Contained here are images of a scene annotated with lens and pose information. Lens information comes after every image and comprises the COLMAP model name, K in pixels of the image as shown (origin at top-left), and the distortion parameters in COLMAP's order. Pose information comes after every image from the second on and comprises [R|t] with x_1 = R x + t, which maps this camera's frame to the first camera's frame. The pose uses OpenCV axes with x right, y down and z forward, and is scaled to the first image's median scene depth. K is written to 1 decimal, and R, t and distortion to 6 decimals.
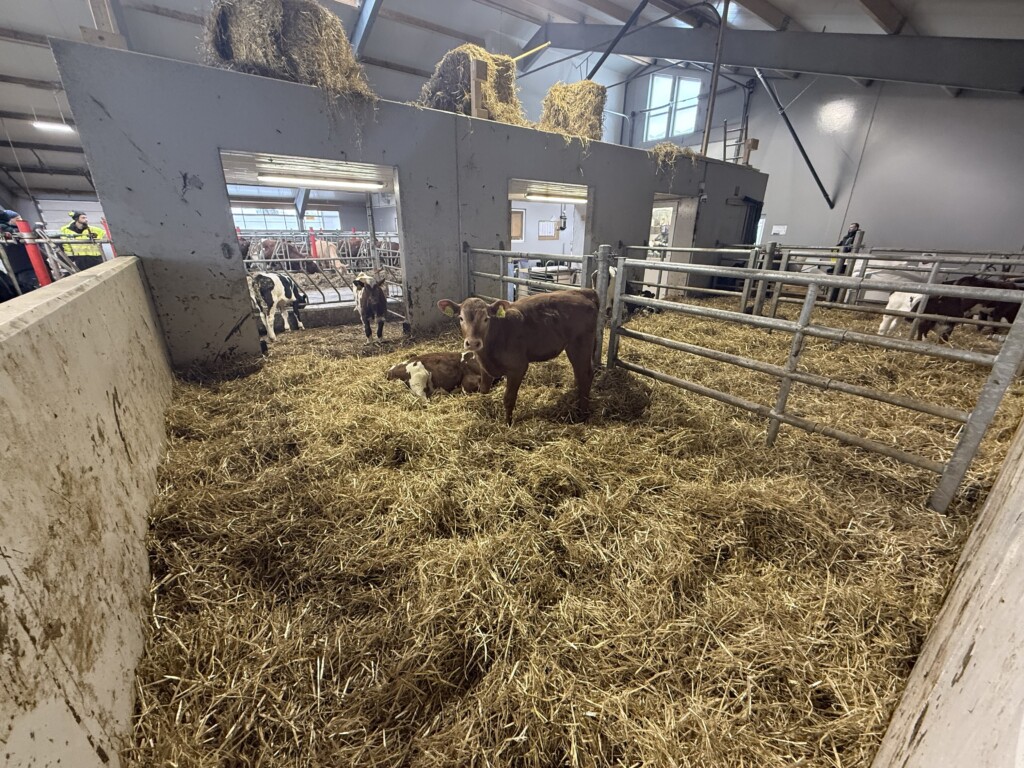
lens RADIAL K [[410.3, 0, 511.5], [0, 410.3, 387.4], [0, 0, 1]] dist [0.000604, 0.000067]
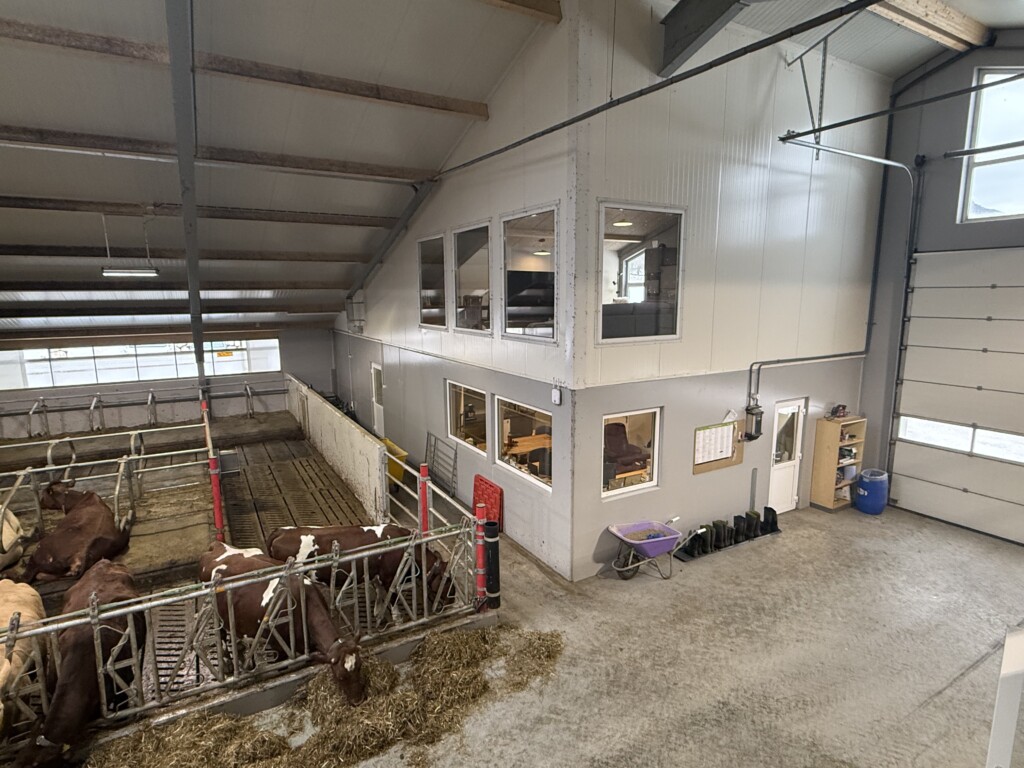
lens RADIAL K [[556.6, 0, 511.8], [0, 556.6, 384.1], [0, 0, 1]] dist [-0.001778, 0.000757]
pose [[0.994666, -0.005839, -0.102986, -0.046504], [-0.015157, 0.979288, -0.201907, -0.334969], [0.102032, 0.202390, 0.973975, 0.470987]]
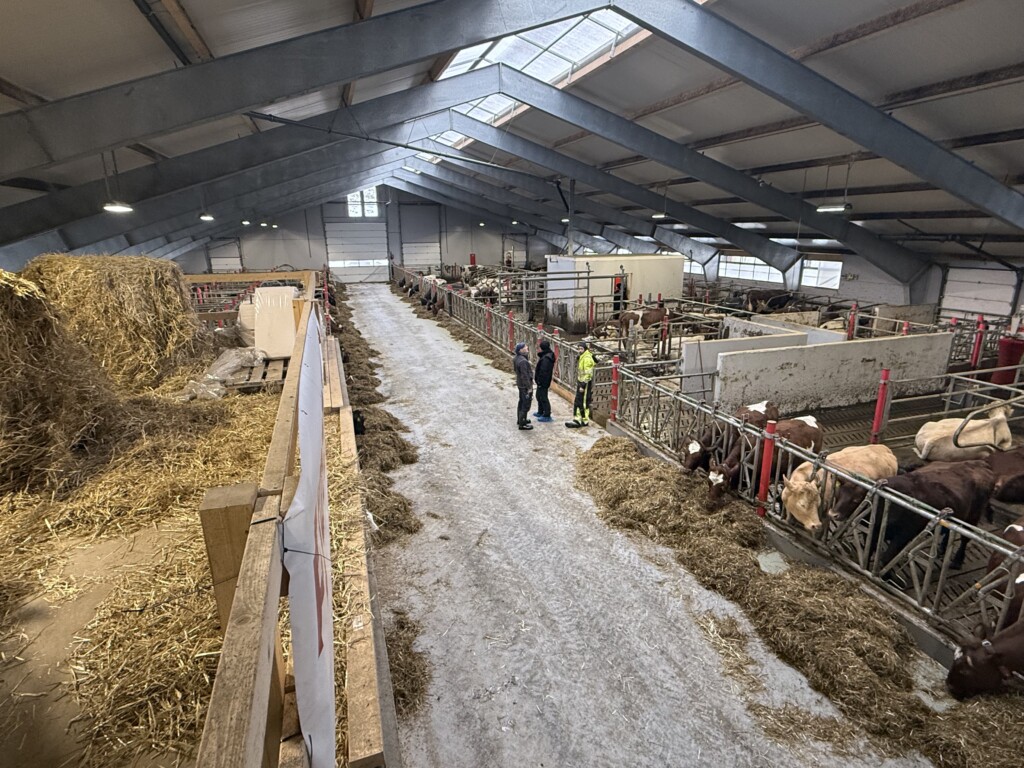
lens RADIAL K [[556.6, 0, 506.6], [0, 556.6, 382.3], [0, 0, 1]] dist [-0.001778, 0.000757]
pose [[-0.311043, 0.239745, -0.919660, 0.097082], [-0.330549, 0.879958, 0.341192, -0.376412], [0.891061, 0.410118, -0.194457, 0.584983]]
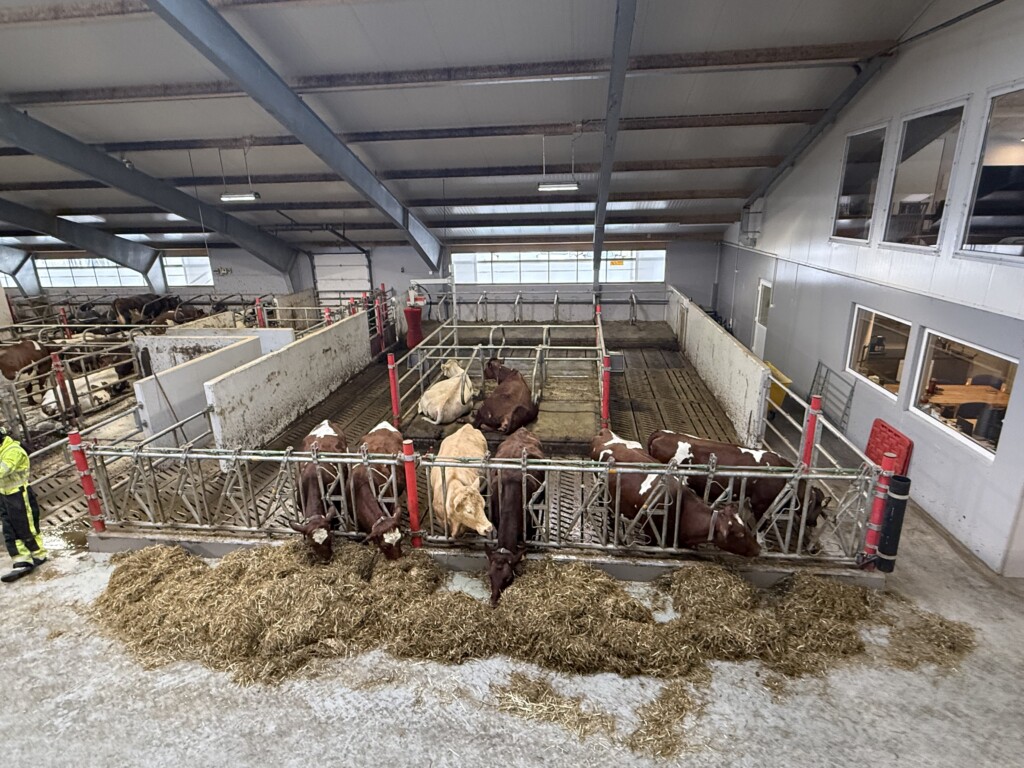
lens RADIAL K [[556.6, 0, 511.1], [0, 556.6, 383.8], [0, 0, 1]] dist [-0.001778, 0.000757]
pose [[0.733313, 0.170648, -0.658128, -0.062204], [-0.208712, 0.977752, 0.020968, -0.331675], [0.647064, 0.121983, 0.752614, 0.462260]]
